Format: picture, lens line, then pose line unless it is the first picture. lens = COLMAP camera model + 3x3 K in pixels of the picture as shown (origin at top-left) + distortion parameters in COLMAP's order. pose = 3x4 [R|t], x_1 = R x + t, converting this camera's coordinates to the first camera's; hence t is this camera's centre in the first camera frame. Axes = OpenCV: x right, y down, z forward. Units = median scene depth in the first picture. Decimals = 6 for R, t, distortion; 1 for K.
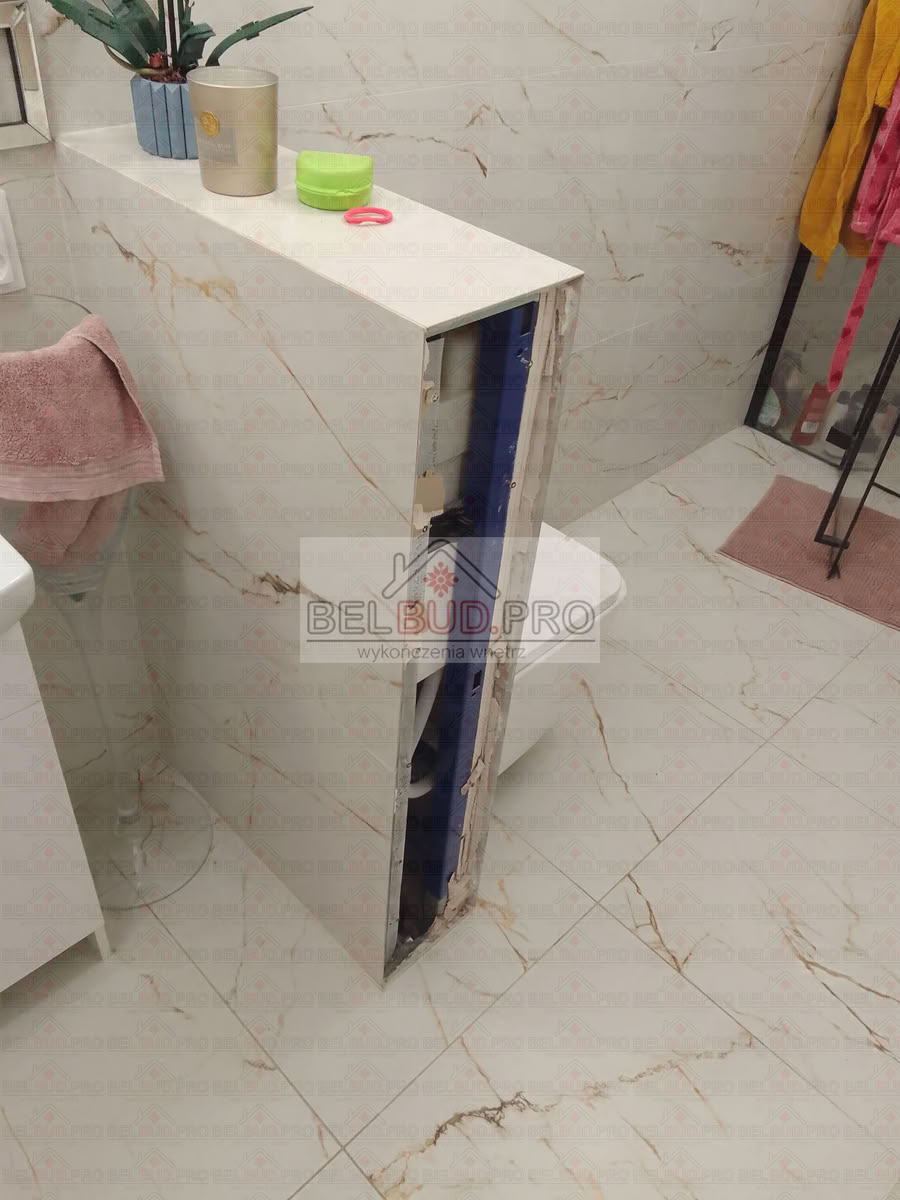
lens RADIAL K [[943.3, 0, 450.0], [0, 943.3, 600.0], [0, 0, 1]] dist [0.047198, -0.071717]
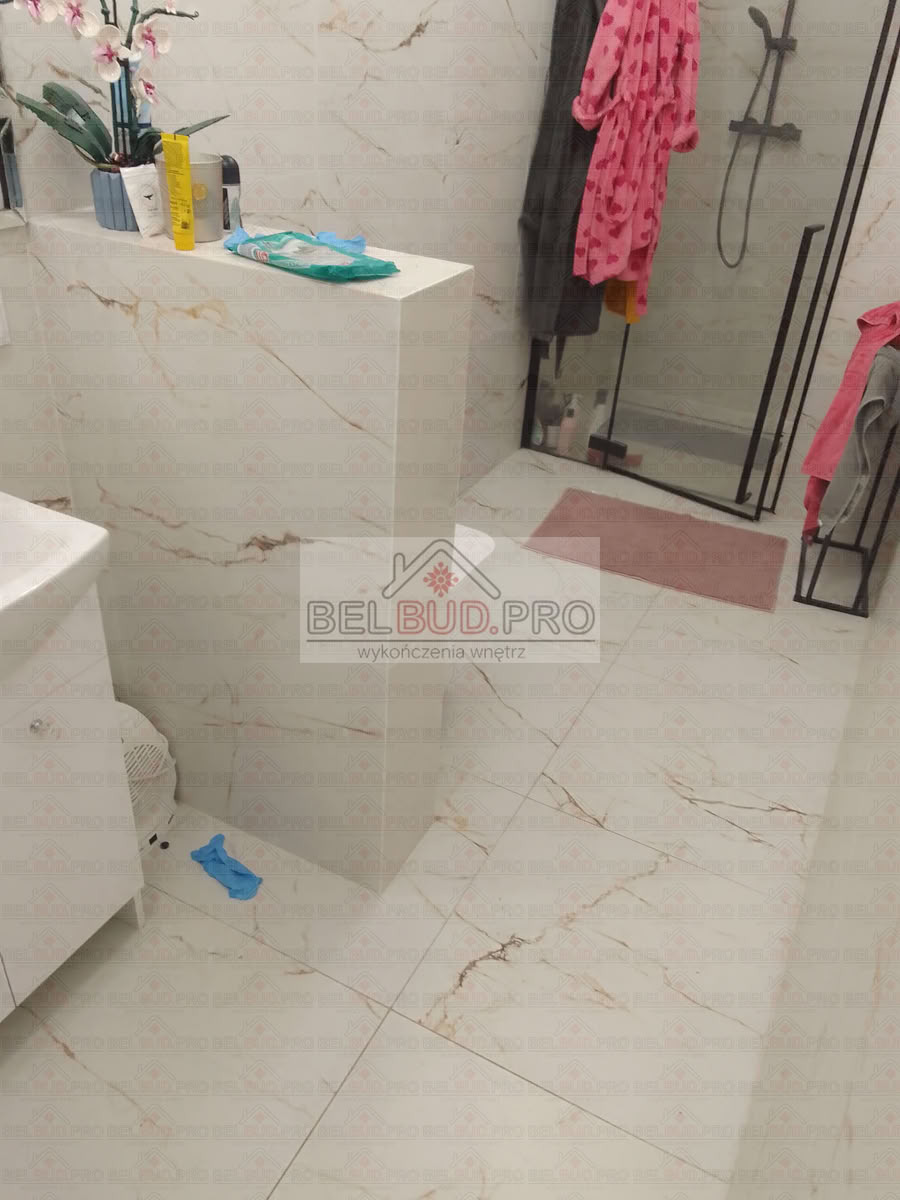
lens RADIAL K [[943.3, 0, 450.0], [0, 943.3, 600.0], [0, 0, 1]] dist [0.047198, -0.071717]
pose [[0.951010, -0.182212, 0.249758, -0.235492], [0.208786, 0.974332, -0.084172, 0.184093], [-0.228010, 0.132195, 0.964643, -0.226789]]
